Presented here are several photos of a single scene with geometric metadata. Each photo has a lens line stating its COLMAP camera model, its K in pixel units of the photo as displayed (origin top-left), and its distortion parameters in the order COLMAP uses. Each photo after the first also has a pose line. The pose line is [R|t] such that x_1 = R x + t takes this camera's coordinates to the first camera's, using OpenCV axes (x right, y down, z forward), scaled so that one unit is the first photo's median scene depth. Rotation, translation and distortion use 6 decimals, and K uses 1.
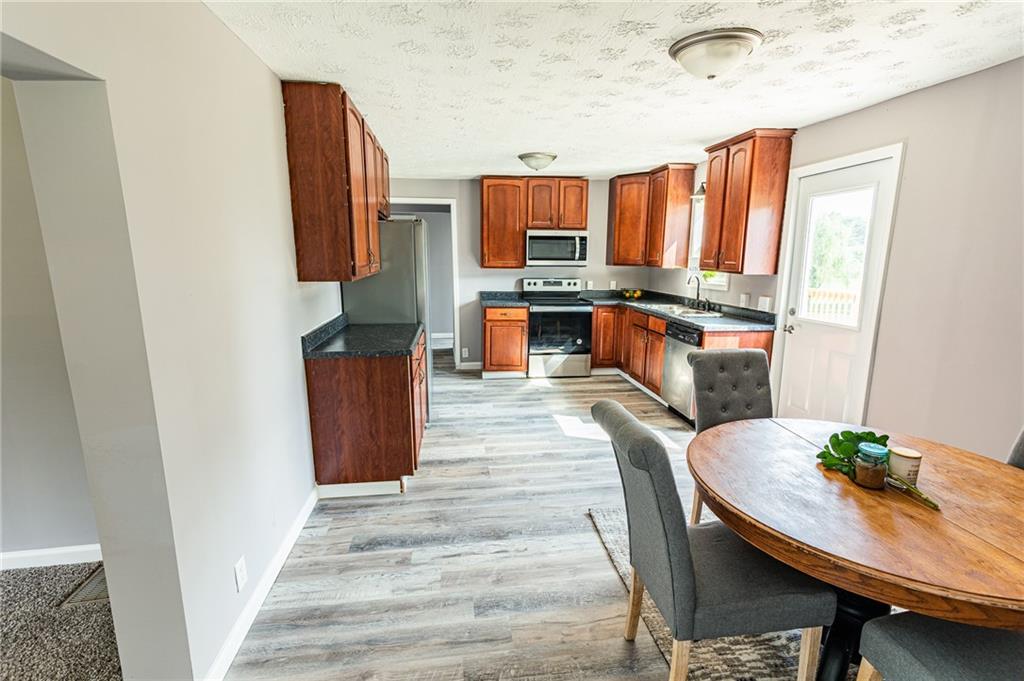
lens RADIAL K [[484.8, 0, 516.1], [0, 484.8, 342.8], [0, 0, 1]] dist [-0.001893, 0.003964]
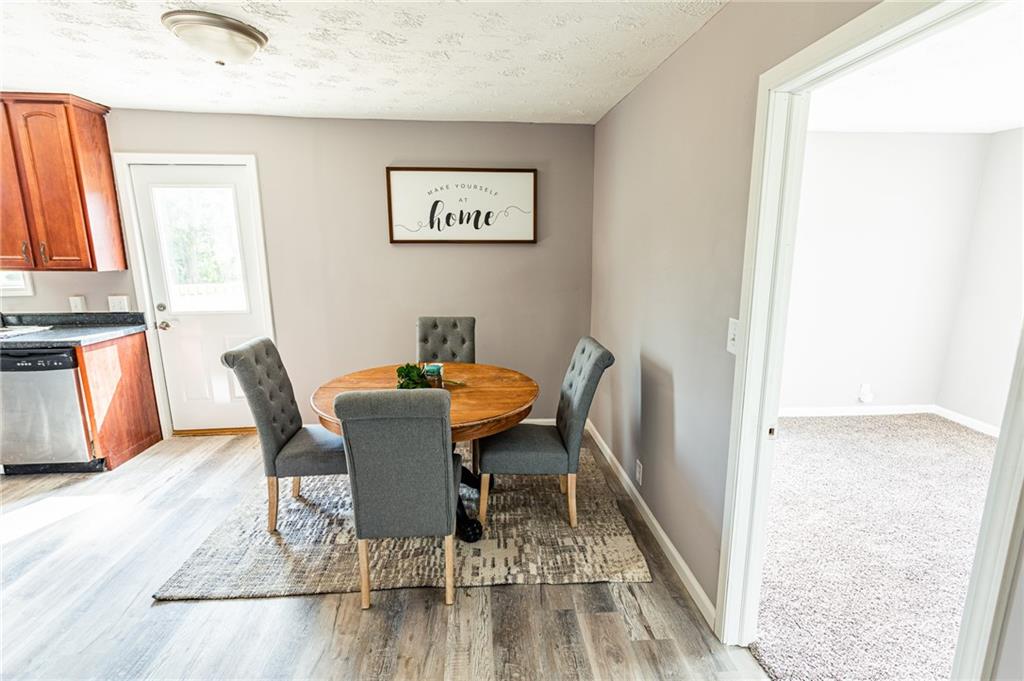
lens RADIAL K [[484.8, 0, 516.1], [0, 484.8, 342.8], [0, 0, 1]] dist [-0.001893, 0.003964]
pose [[0.046670, -0.202192, 0.978233, -0.323967], [0.183015, 0.964454, 0.190613, -0.047227], [-0.982002, 0.170135, 0.082016, 0.229685]]
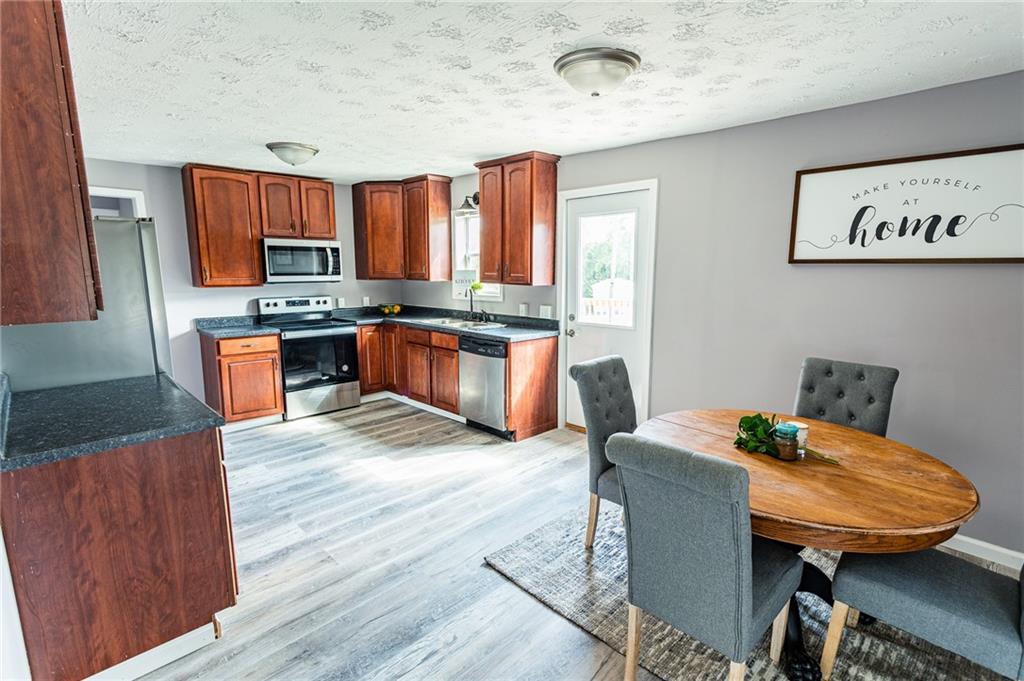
lens RADIAL K [[484.8, 0, 516.1], [0, 484.8, 342.8], [0, 0, 1]] dist [-0.001893, 0.003964]
pose [[0.792353, -0.100874, 0.601666, -0.203229], [0.114751, 0.993275, 0.015411, -0.035502], [-0.599174, 0.056830, 0.798599, 0.167273]]
